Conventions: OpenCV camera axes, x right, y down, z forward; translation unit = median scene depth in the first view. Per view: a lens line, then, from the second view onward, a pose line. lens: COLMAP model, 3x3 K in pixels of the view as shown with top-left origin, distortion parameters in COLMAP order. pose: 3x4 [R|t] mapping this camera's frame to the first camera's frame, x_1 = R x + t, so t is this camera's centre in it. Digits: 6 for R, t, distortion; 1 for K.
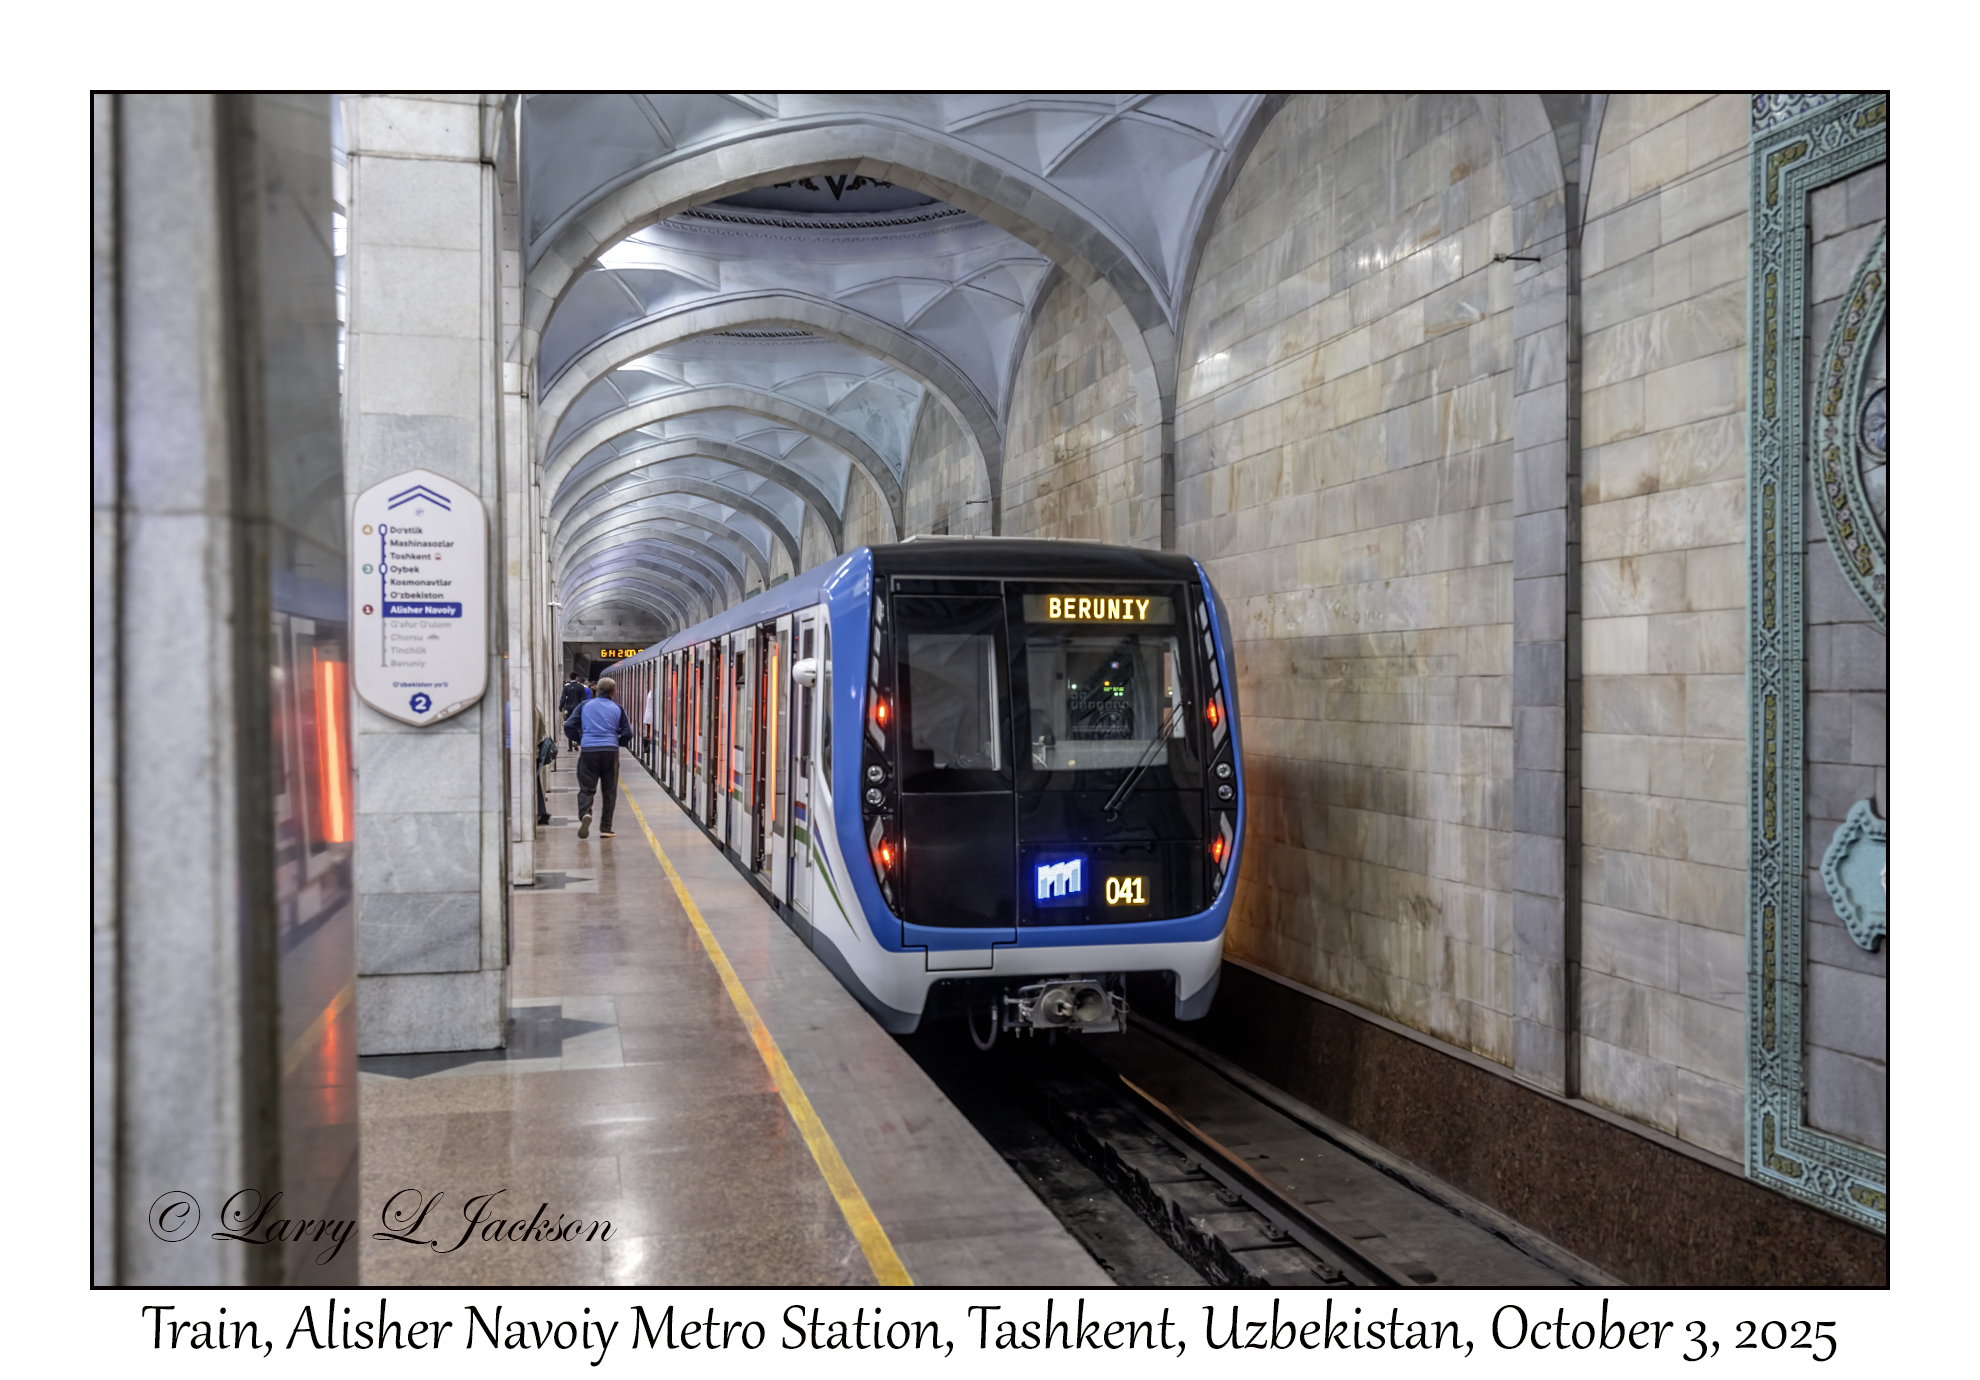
lens RADIAL K [[1796.4, 0, 988.7], [0, 1796.4, 692.4], [0, 0, 1]] dist [0.002838, 0.000000]
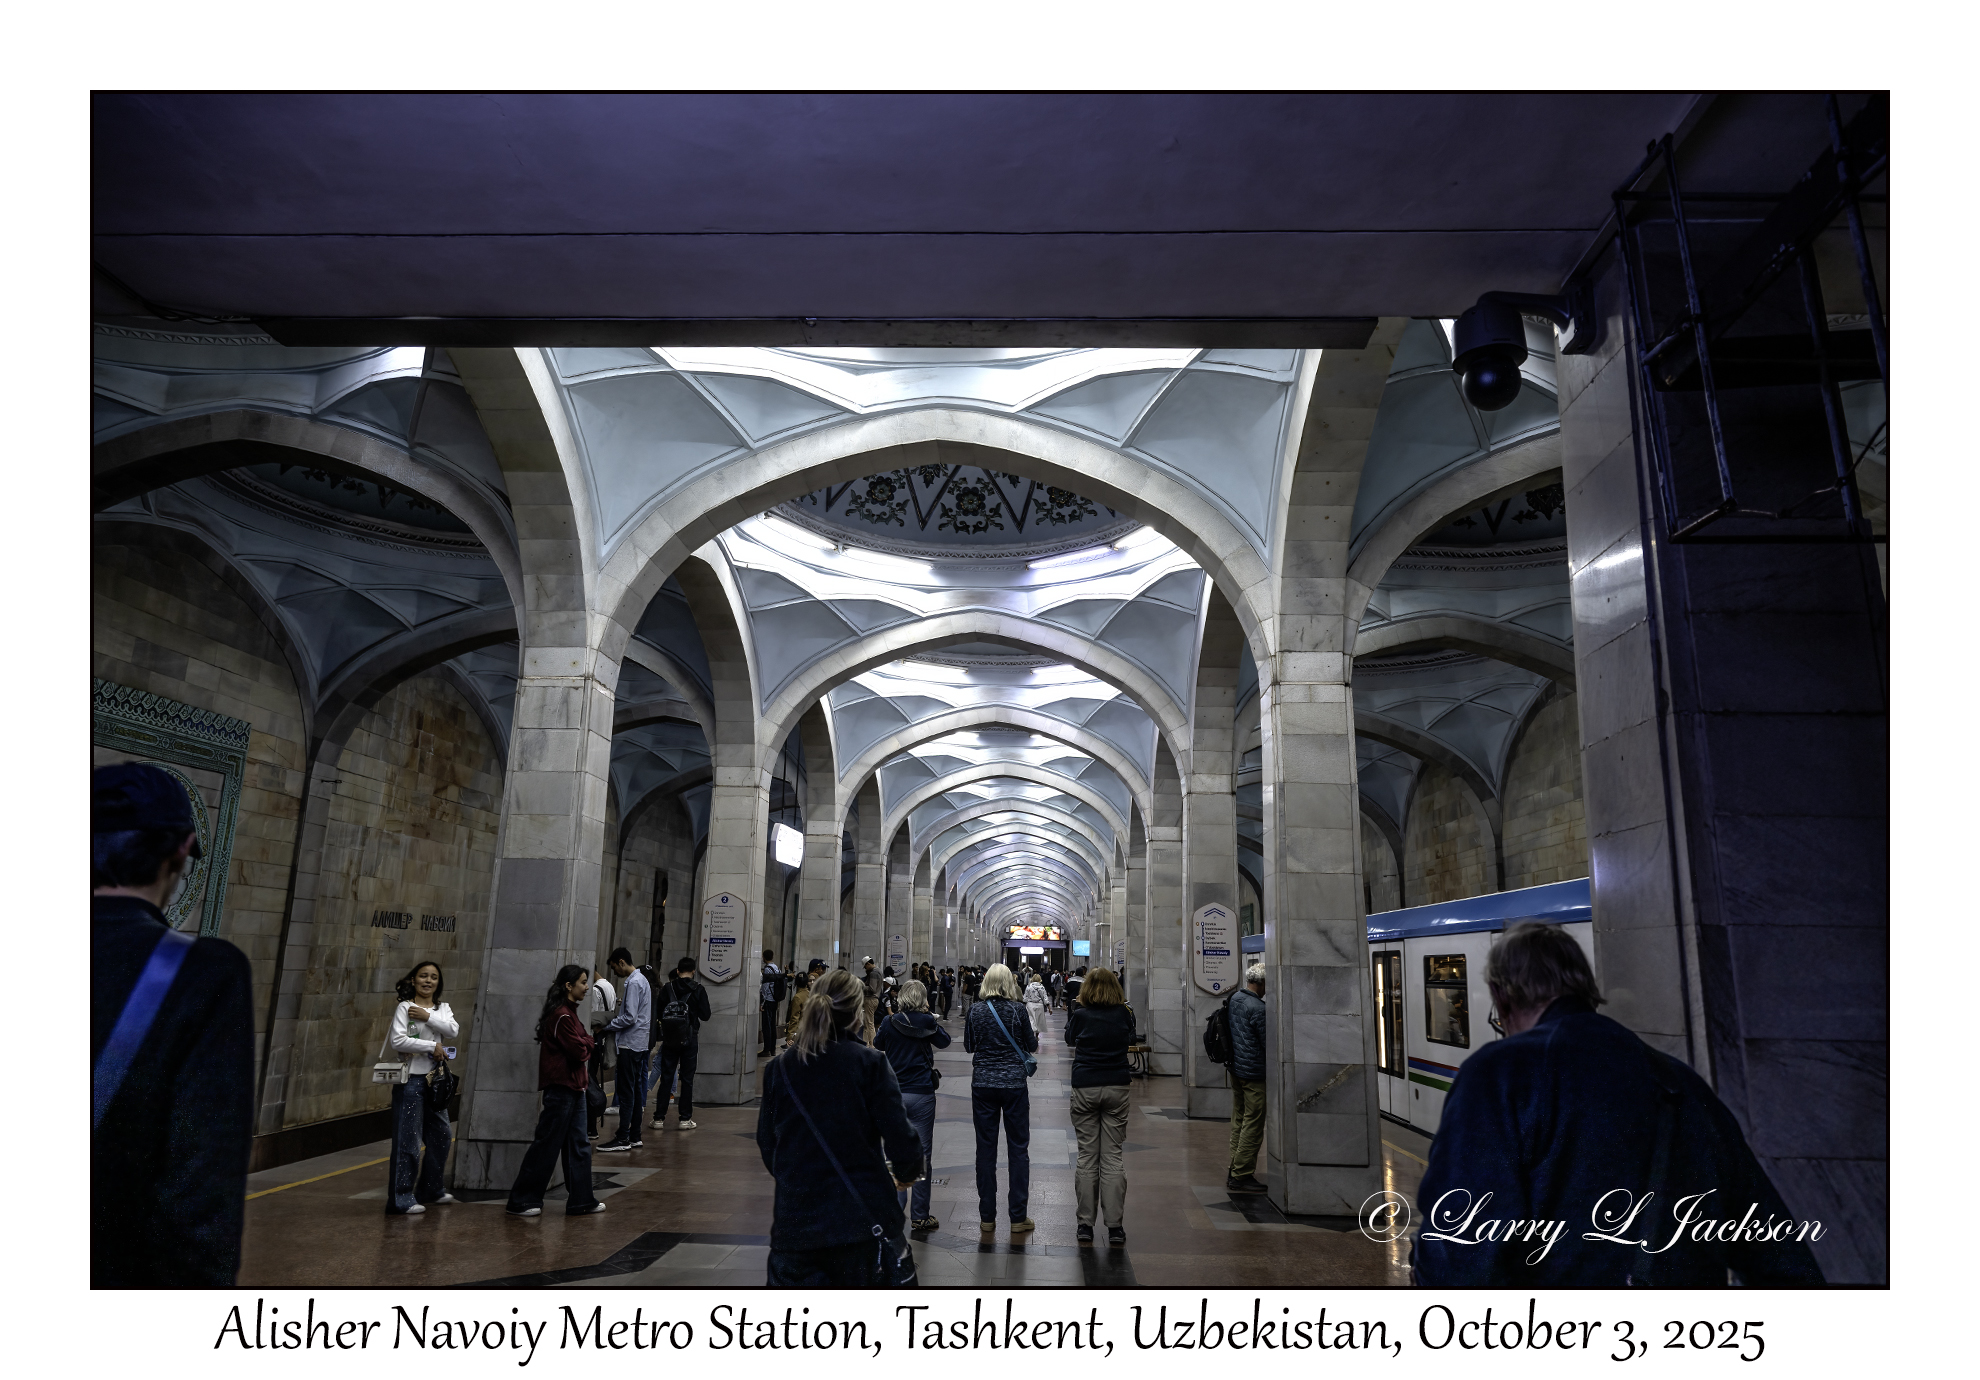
lens RADIAL K [[1250.2, 0, 997.0], [0, 1250.2, 677.6], [0, 0, 1]] dist [-0.000946, 0.000062]
pose [[0.958420, -0.046025, -0.281627, -0.033648], [-0.021461, 0.972488, -0.231964, -0.001332], [0.284554, 0.228363, 0.931063, -0.488990]]
